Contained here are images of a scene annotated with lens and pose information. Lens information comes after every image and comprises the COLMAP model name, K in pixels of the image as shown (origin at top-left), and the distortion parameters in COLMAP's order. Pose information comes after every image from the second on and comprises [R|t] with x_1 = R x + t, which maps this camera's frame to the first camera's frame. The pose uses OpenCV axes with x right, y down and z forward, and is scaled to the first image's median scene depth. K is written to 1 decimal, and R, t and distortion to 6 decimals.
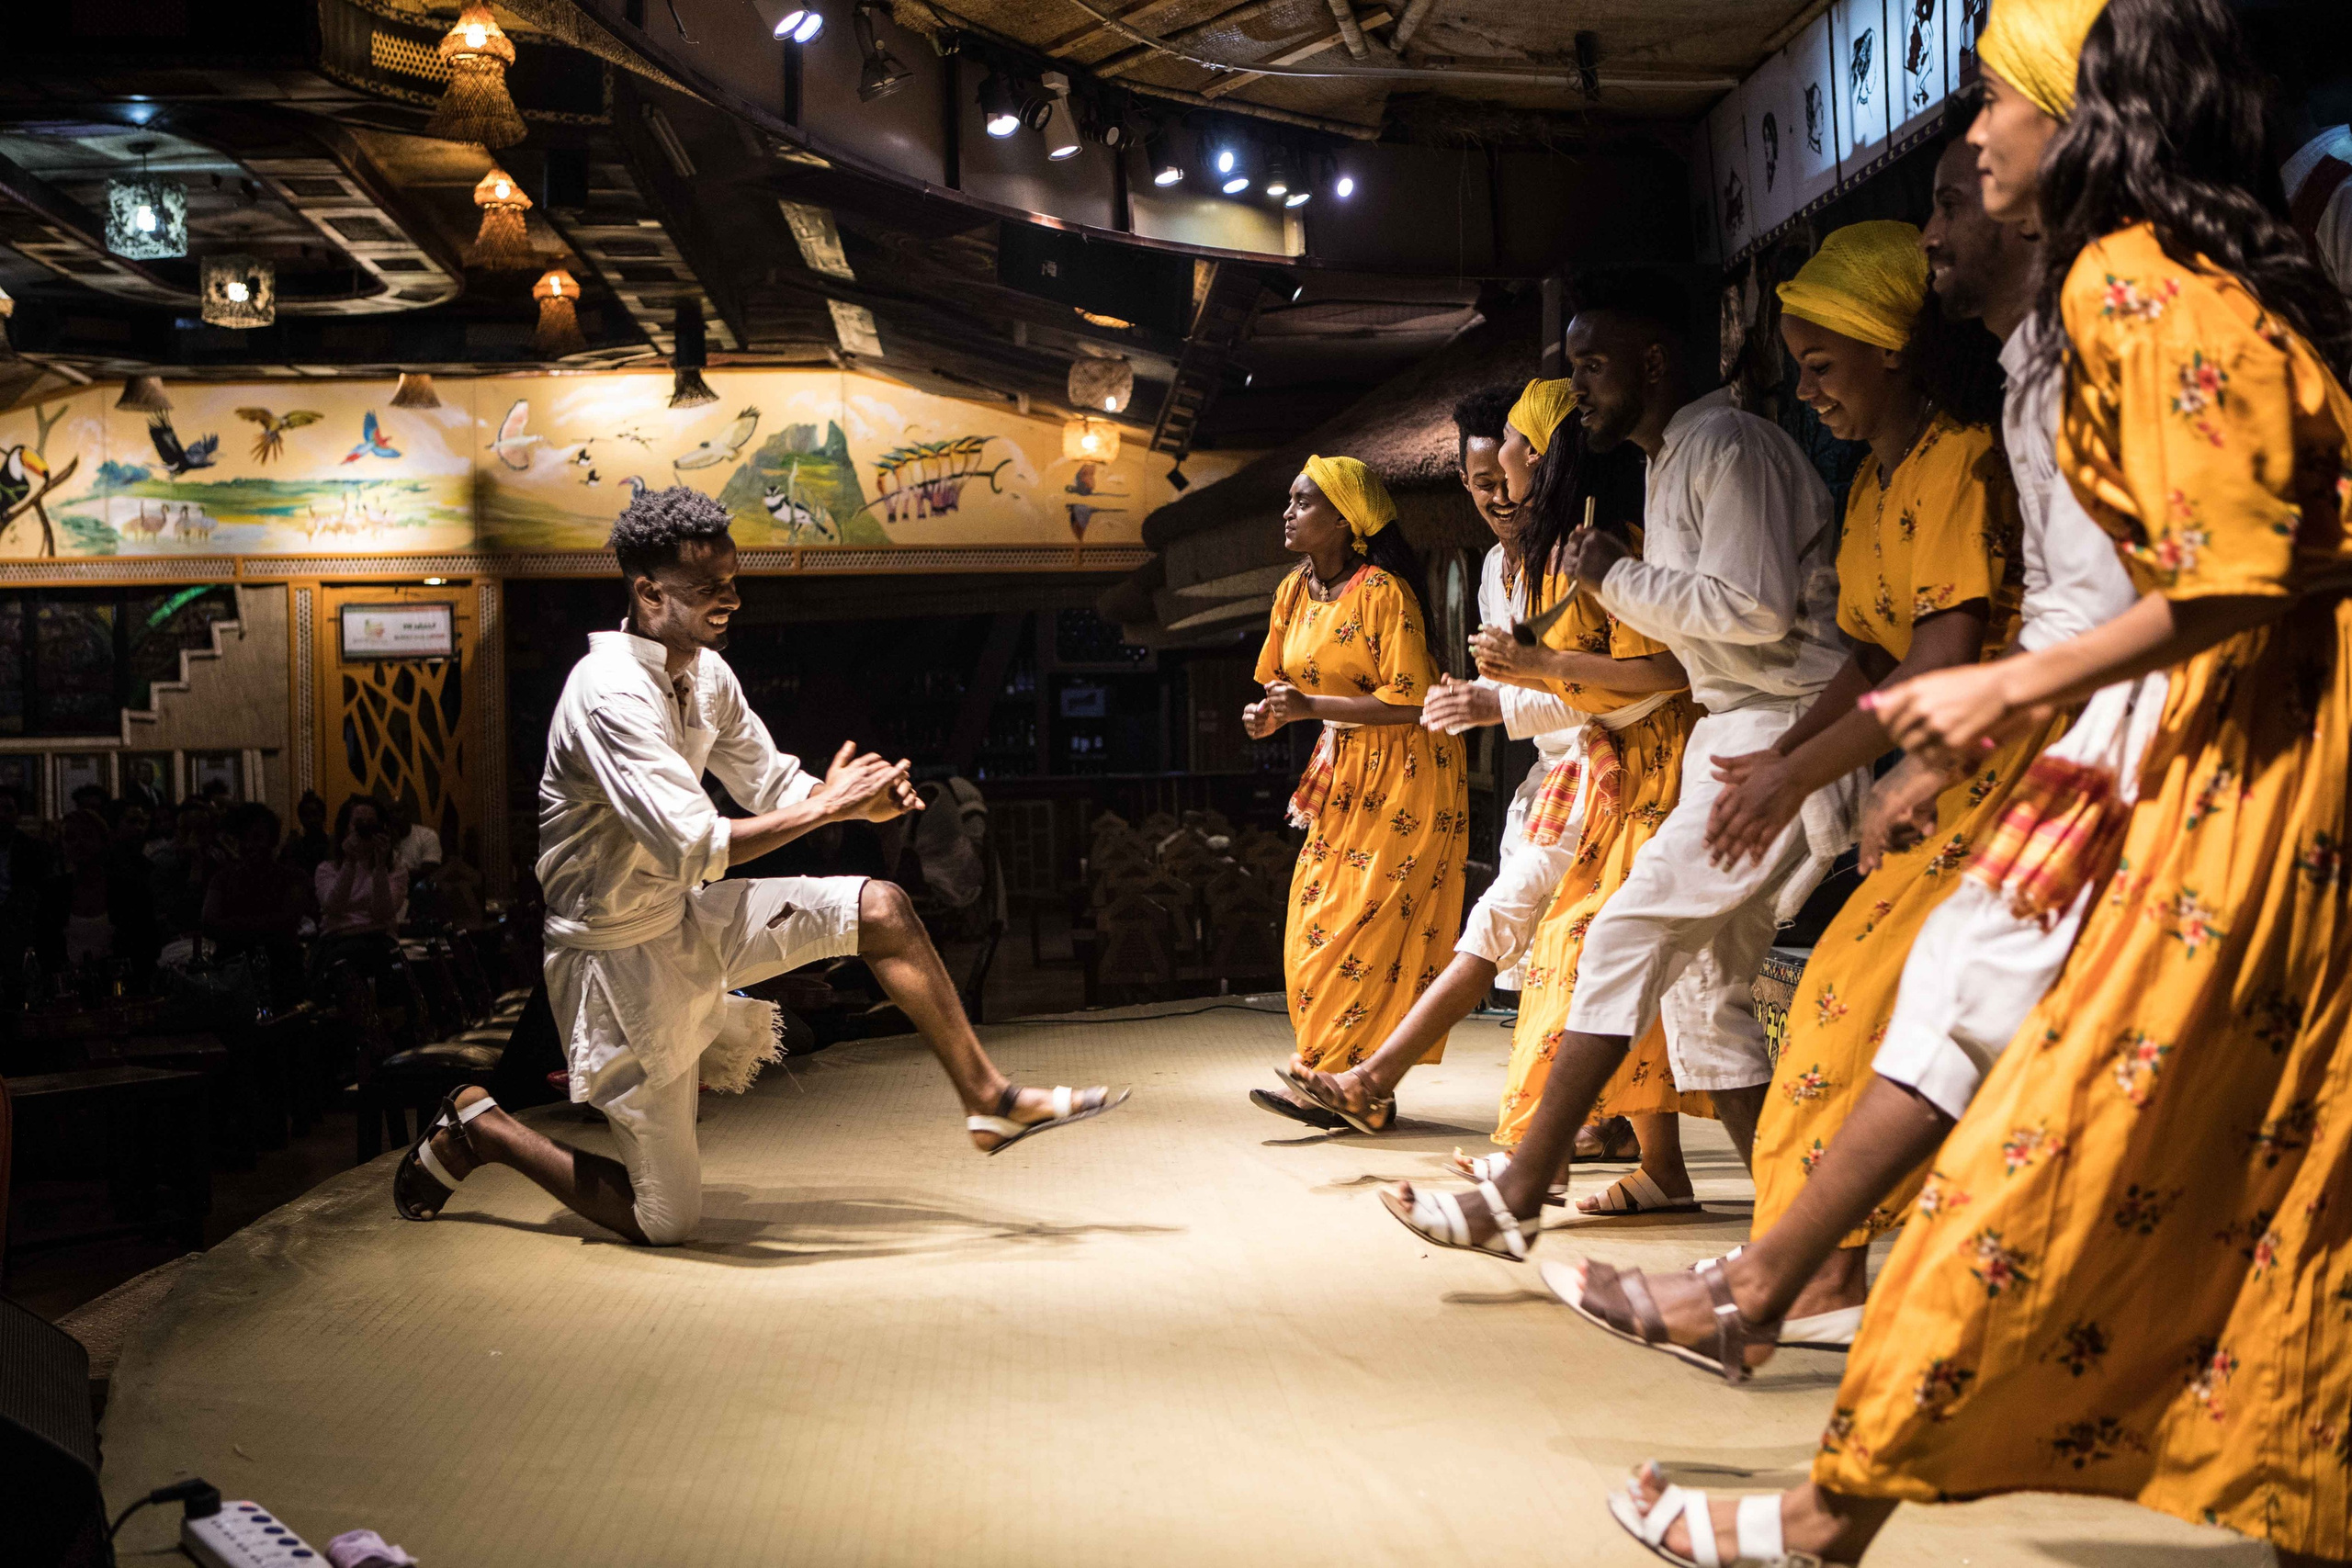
lens RADIAL K [[2797.6, 0, 1161.7], [0, 2797.6, 774.1], [0, 0, 1]] dist [-0.008292, 0.000000]
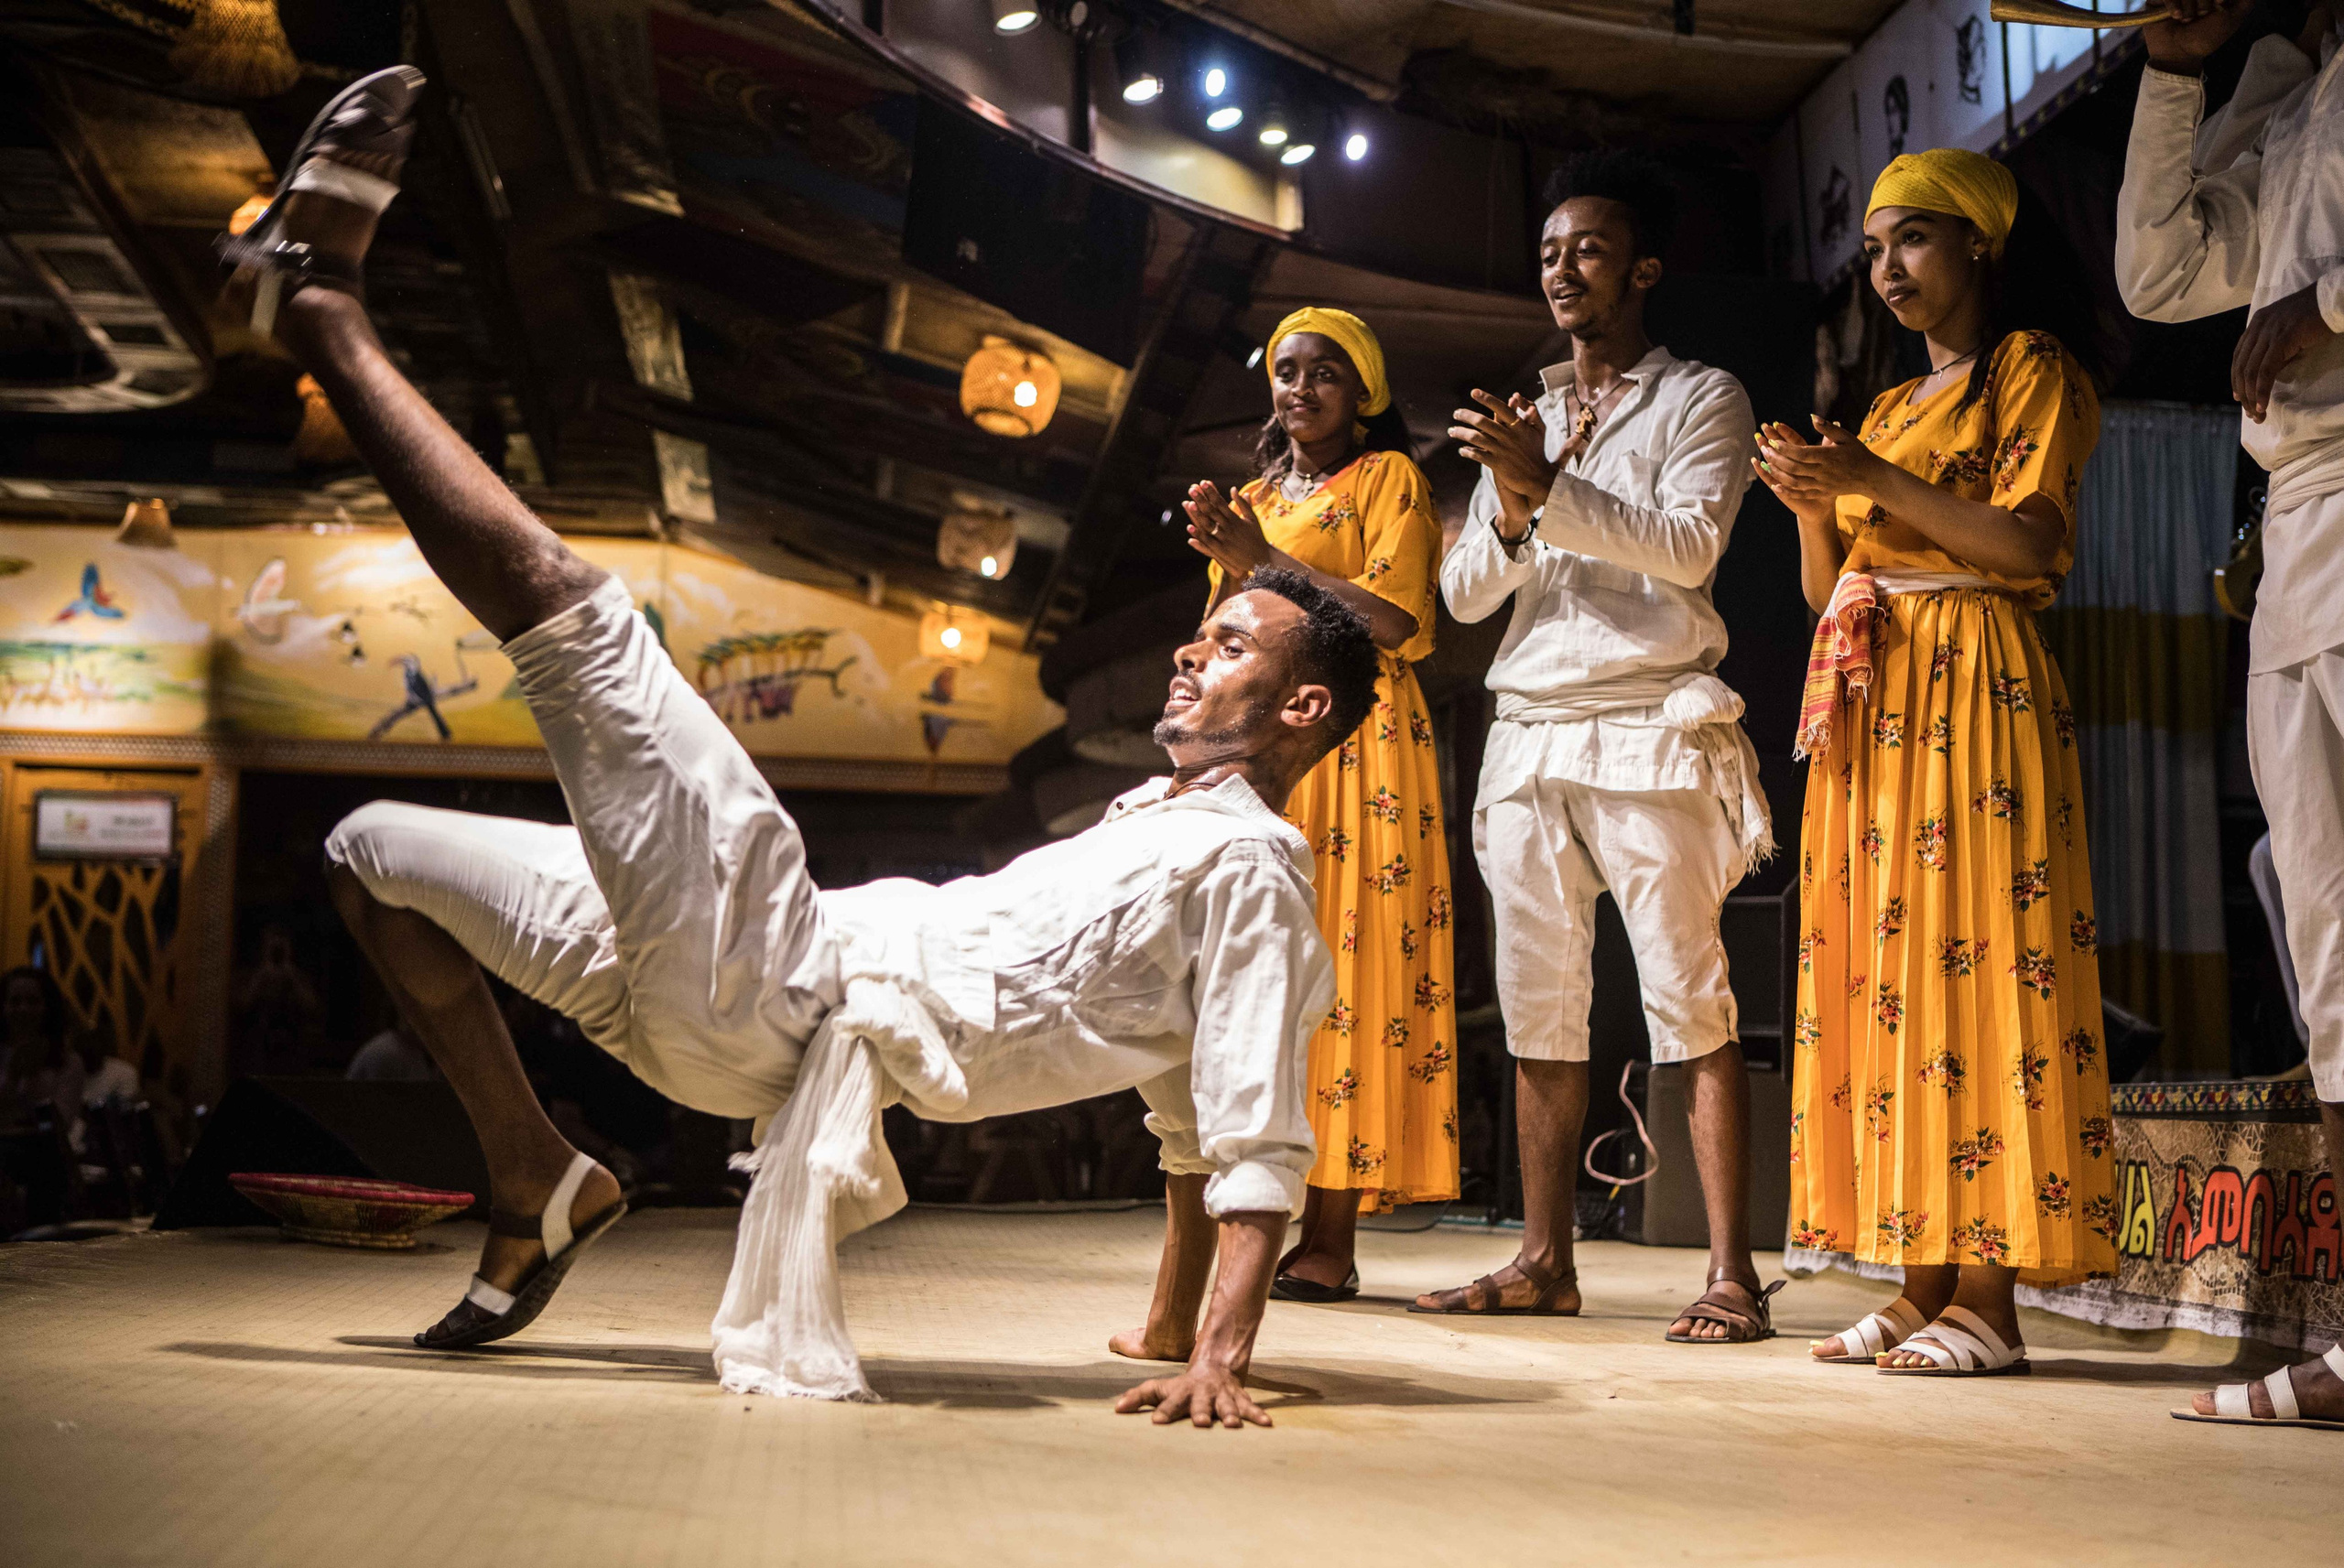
lens RADIAL K [[3060.6, 0, 1174.8], [0, 3060.6, 776.2], [0, 0, 1]] dist [0.024132, 0.000000]
pose [[0.997234, 0.042785, 0.060771, -0.019336], [-0.035511, 0.992601, -0.116116, 0.043162], [-0.065290, 0.113637, 0.991375, 0.112188]]
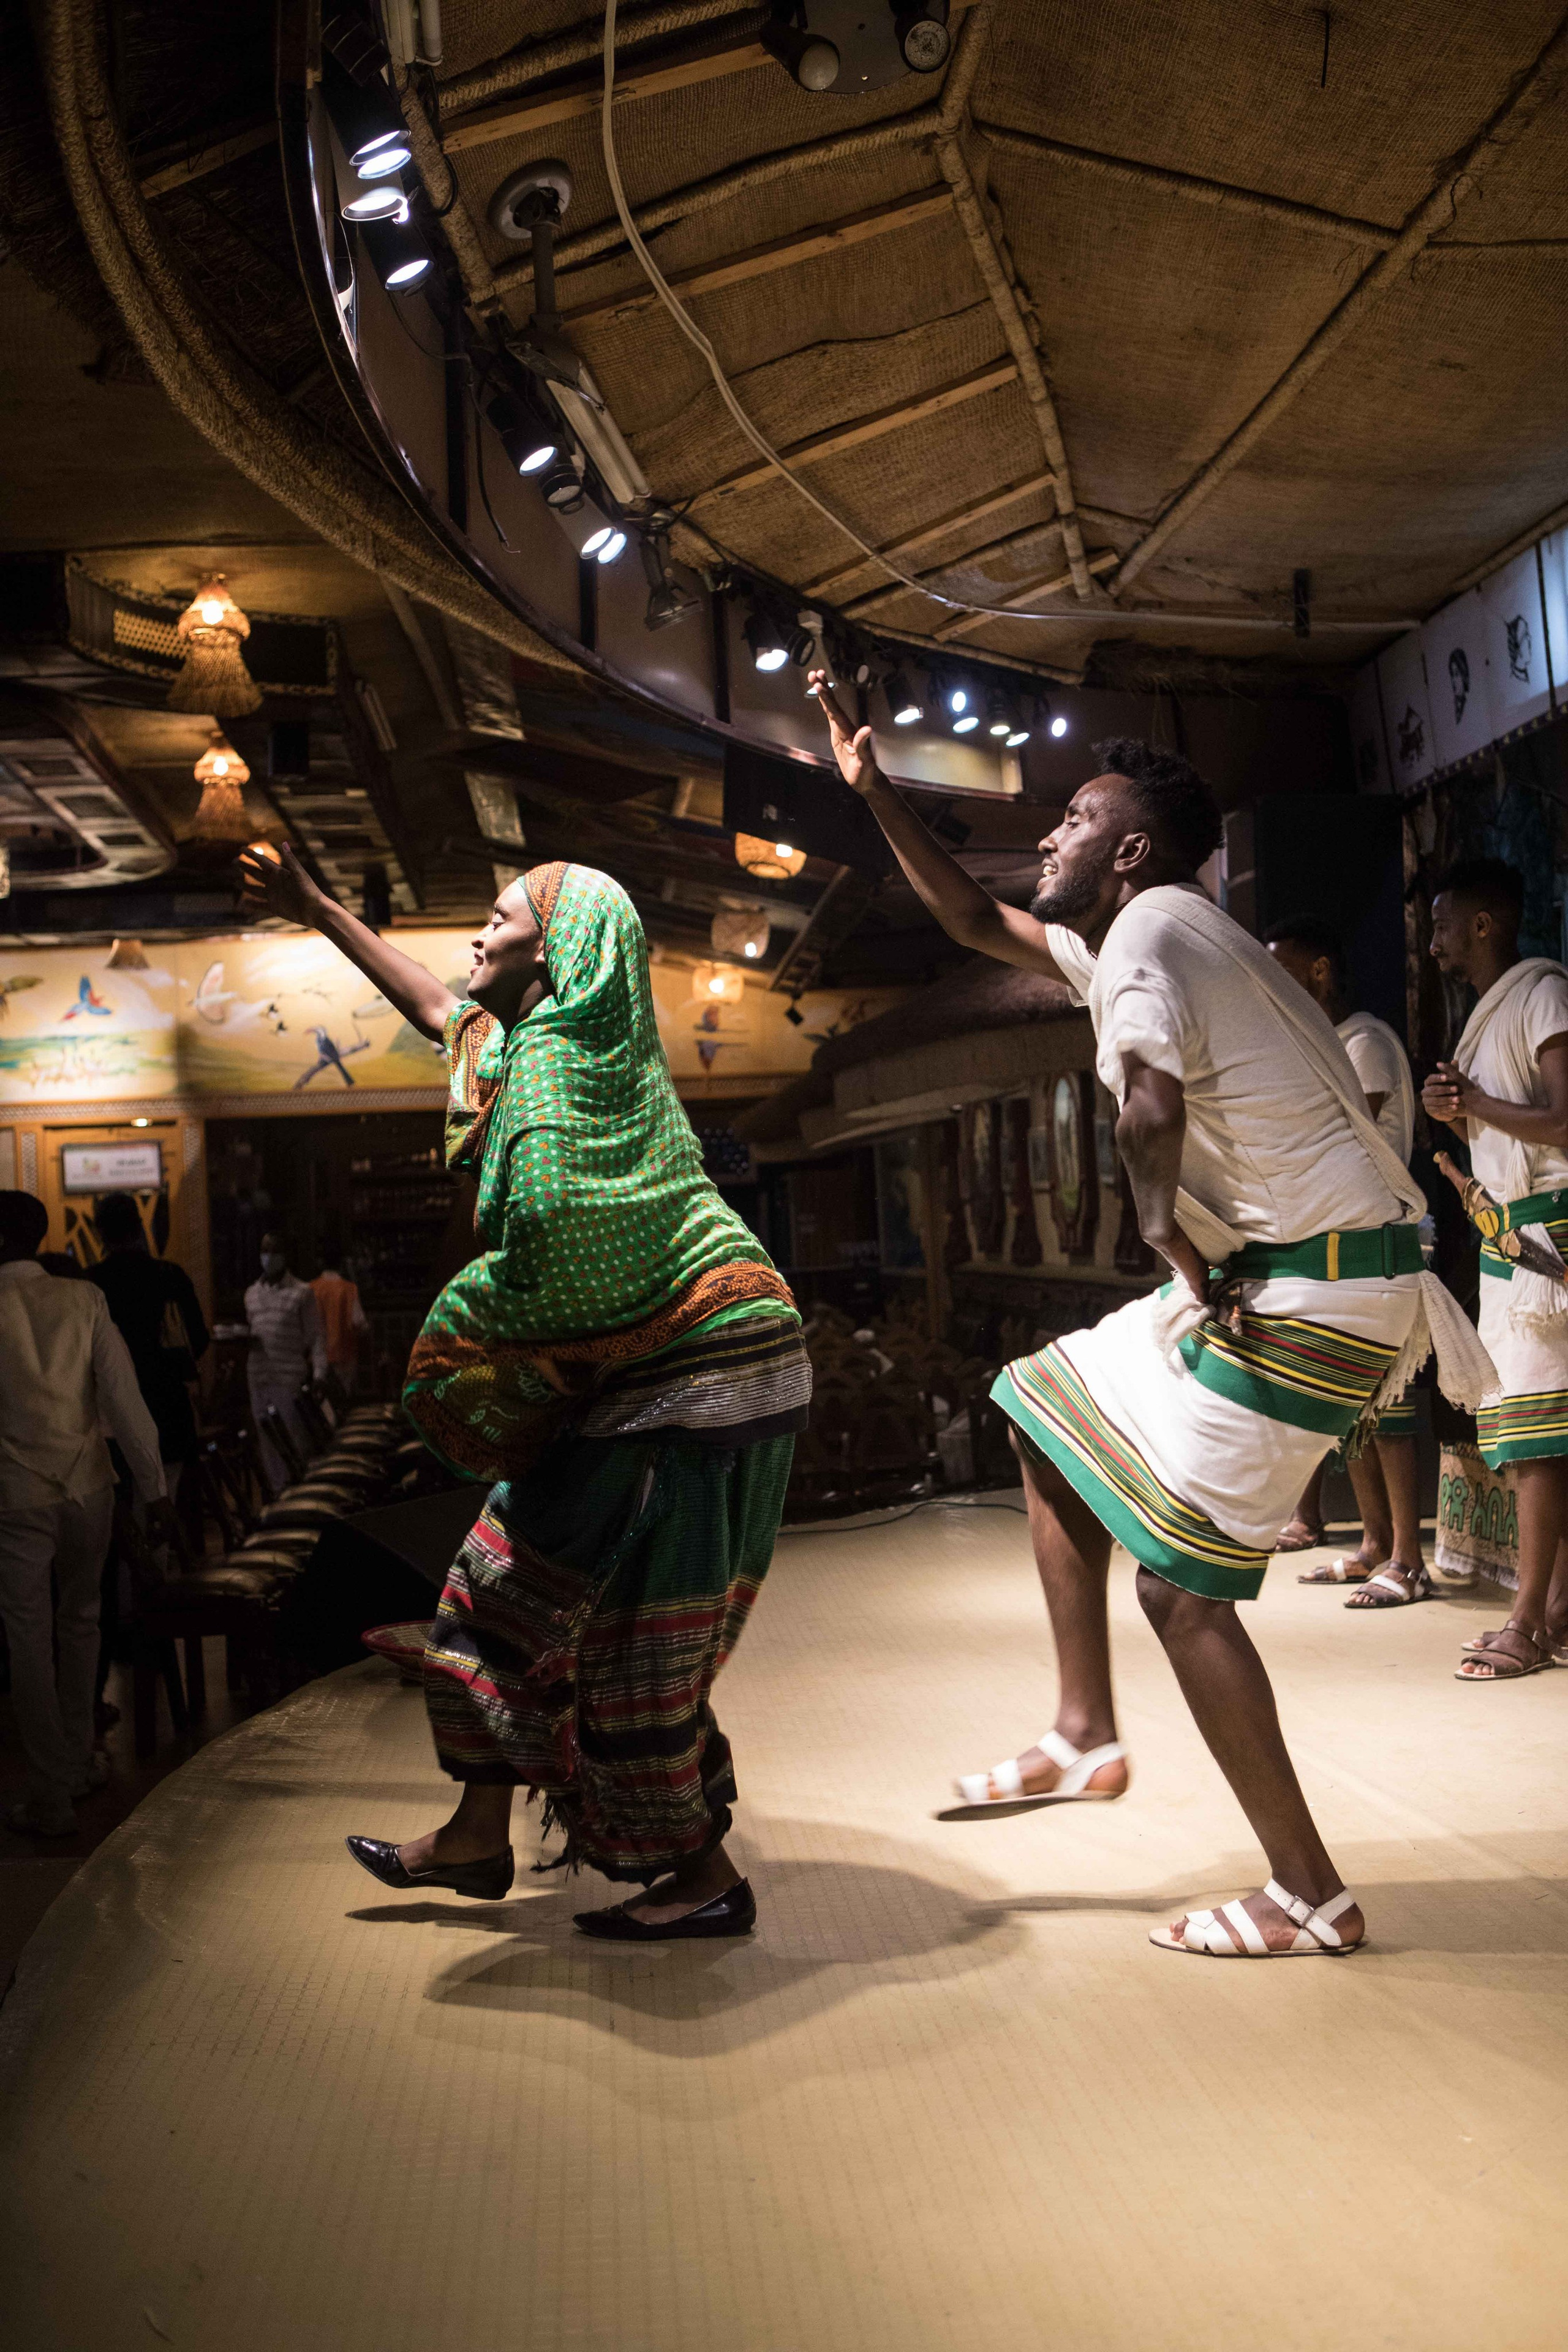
lens RADIAL K [[2280.1, 0, 797.3], [0, 2280.1, 1173.9], [0, 0, 1]] dist [-0.035107, 0.000000]
pose [[0.998860, -0.028322, 0.038414, -0.045816], [0.029765, 0.998852, -0.037543, -0.008147], [-0.037307, 0.038643, 0.998556, 0.100055]]
